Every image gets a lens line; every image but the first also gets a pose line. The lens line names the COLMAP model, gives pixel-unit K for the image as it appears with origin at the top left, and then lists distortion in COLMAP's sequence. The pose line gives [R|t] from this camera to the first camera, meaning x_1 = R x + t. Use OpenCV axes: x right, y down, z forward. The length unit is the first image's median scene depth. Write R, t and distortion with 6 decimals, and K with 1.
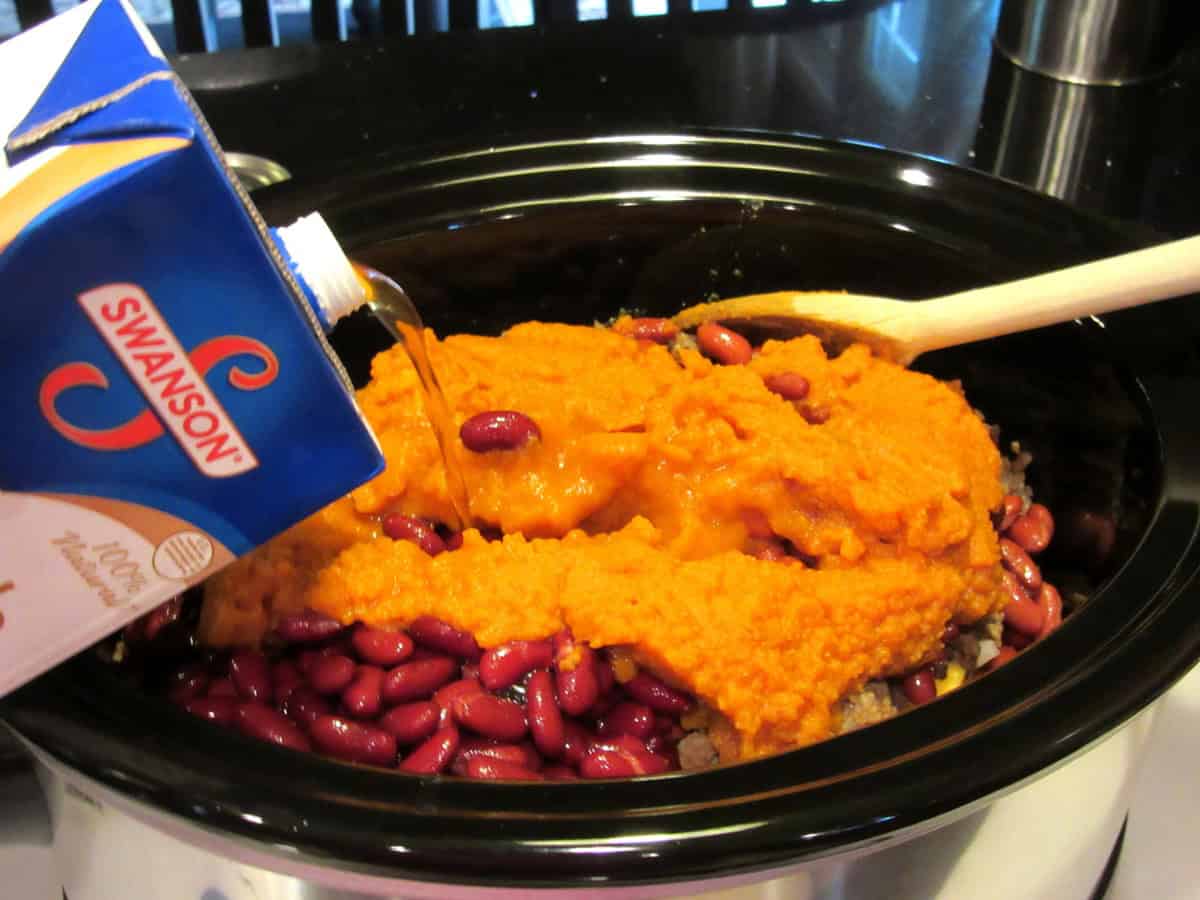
lens RADIAL K [[1487.9, 0, 598.6], [0, 1487.9, 528.8], [0, 0, 1]] dist [-0.025819, -0.049931]
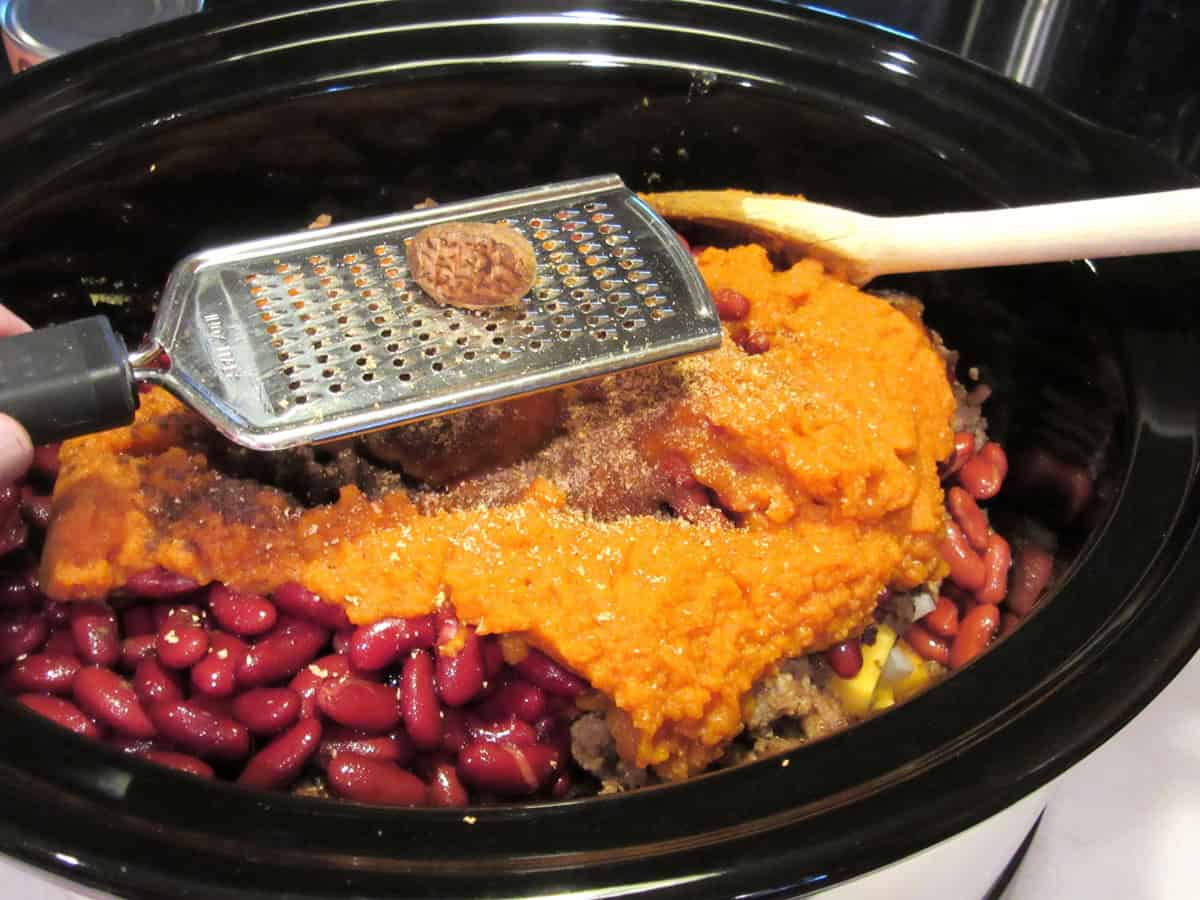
lens RADIAL K [[1487.9, 0, 598.6], [0, 1487.9, 528.8], [0, 0, 1]] dist [-0.025819, -0.049931]
pose [[0.998038, 0.051219, 0.036020, 0.029590], [-0.056265, 0.986005, 0.156933, -0.111782], [-0.027478, -0.158652, 0.986952, 0.118282]]
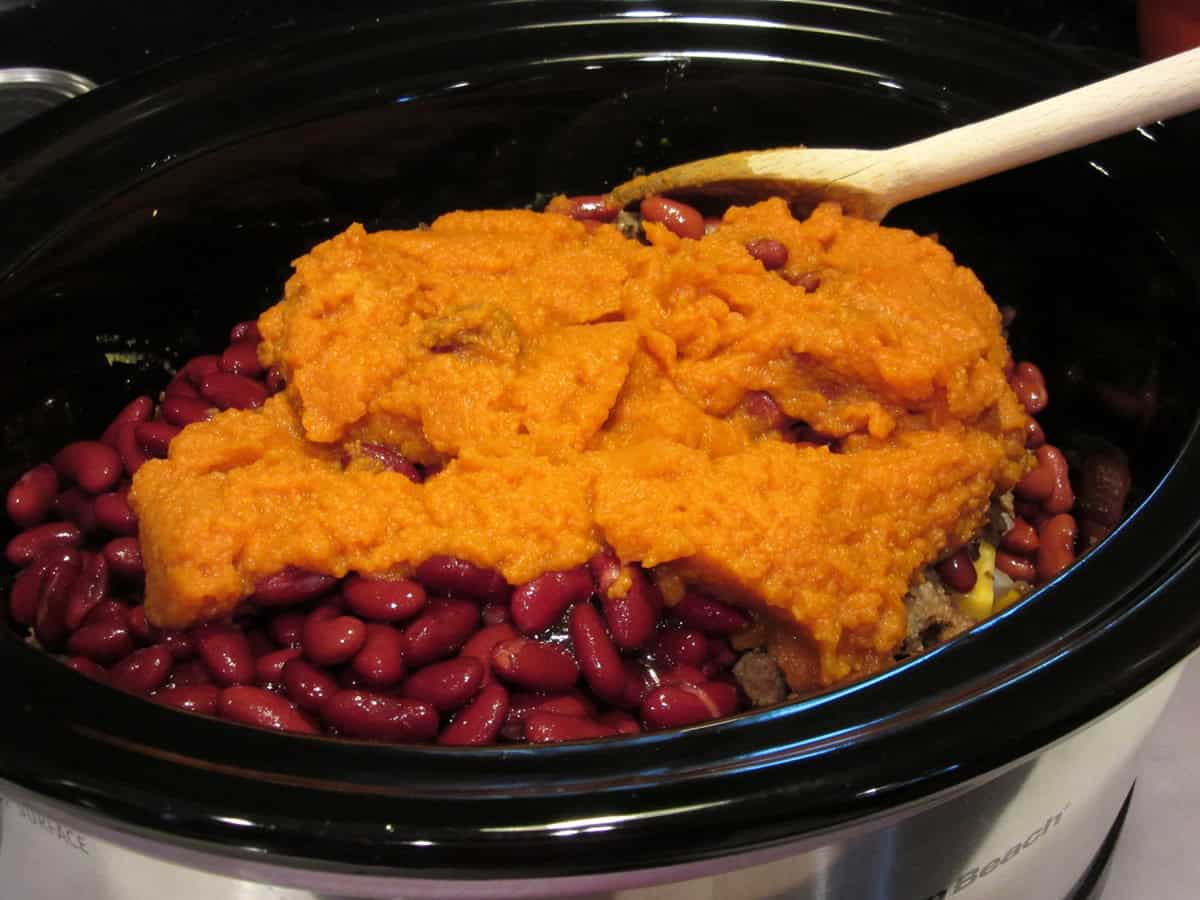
lens RADIAL K [[1487.9, 0, 598.6], [0, 1487.9, 528.8], [0, 0, 1]] dist [-0.025819, -0.049931]
pose [[0.980643, -0.121102, 0.153860, -0.140638], [0.114436, 0.992095, 0.051499, 0.010215], [-0.158881, -0.032895, 0.986750, 0.153545]]
